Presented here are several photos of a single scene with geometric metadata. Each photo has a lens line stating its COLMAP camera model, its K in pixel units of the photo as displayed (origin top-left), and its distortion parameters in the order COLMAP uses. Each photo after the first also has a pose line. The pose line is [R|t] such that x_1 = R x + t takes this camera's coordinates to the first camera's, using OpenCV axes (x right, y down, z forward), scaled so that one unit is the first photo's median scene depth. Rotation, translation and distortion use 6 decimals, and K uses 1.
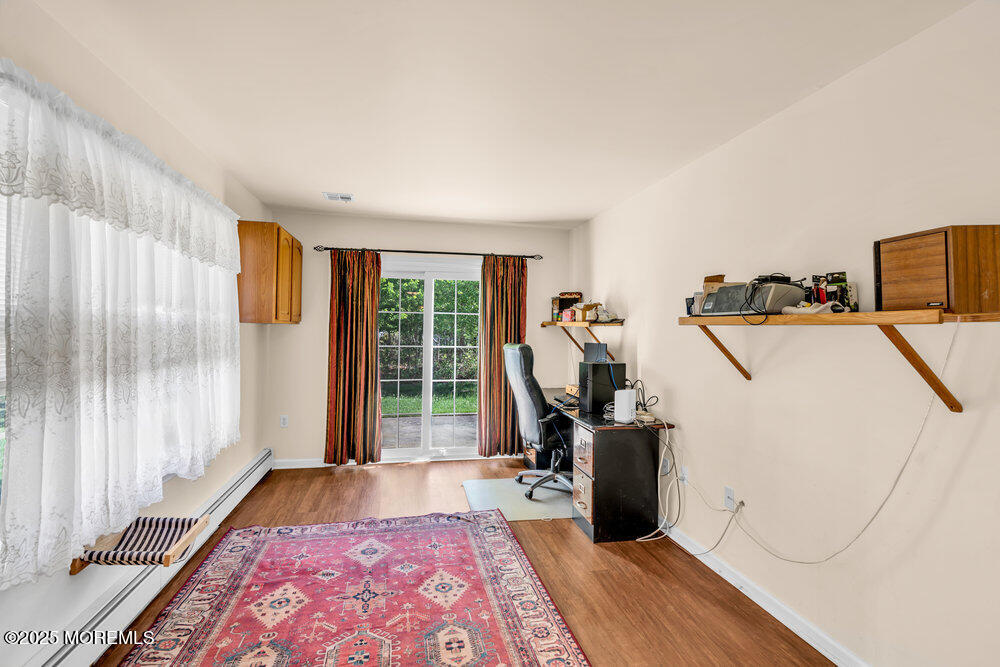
lens RADIAL K [[451.5, 0, 503.7], [0, 451.5, 324.6], [0, 0, 1]] dist [-0.005239, 0.000967]
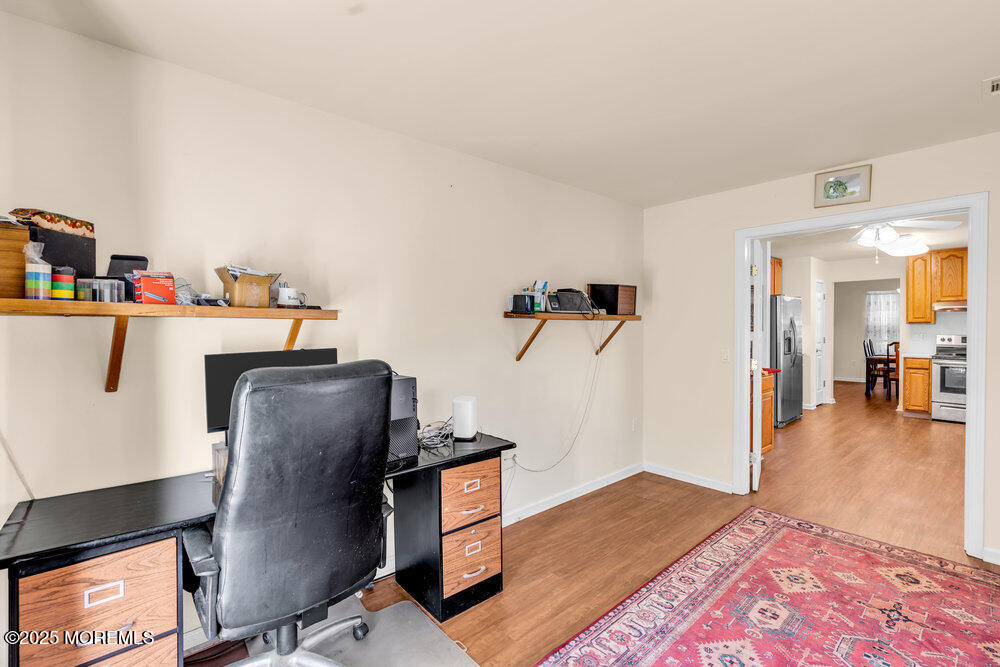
lens RADIAL K [[451.5, 0, 500.6], [0, 451.5, 329.9], [0, 0, 1]] dist [-0.005239, 0.000967]
pose [[-0.485288, -0.010378, 0.874293, -1.798571], [-0.014949, 0.999882, 0.003572, 0.080781], [-0.874227, -0.011336, -0.485386, 5.127790]]
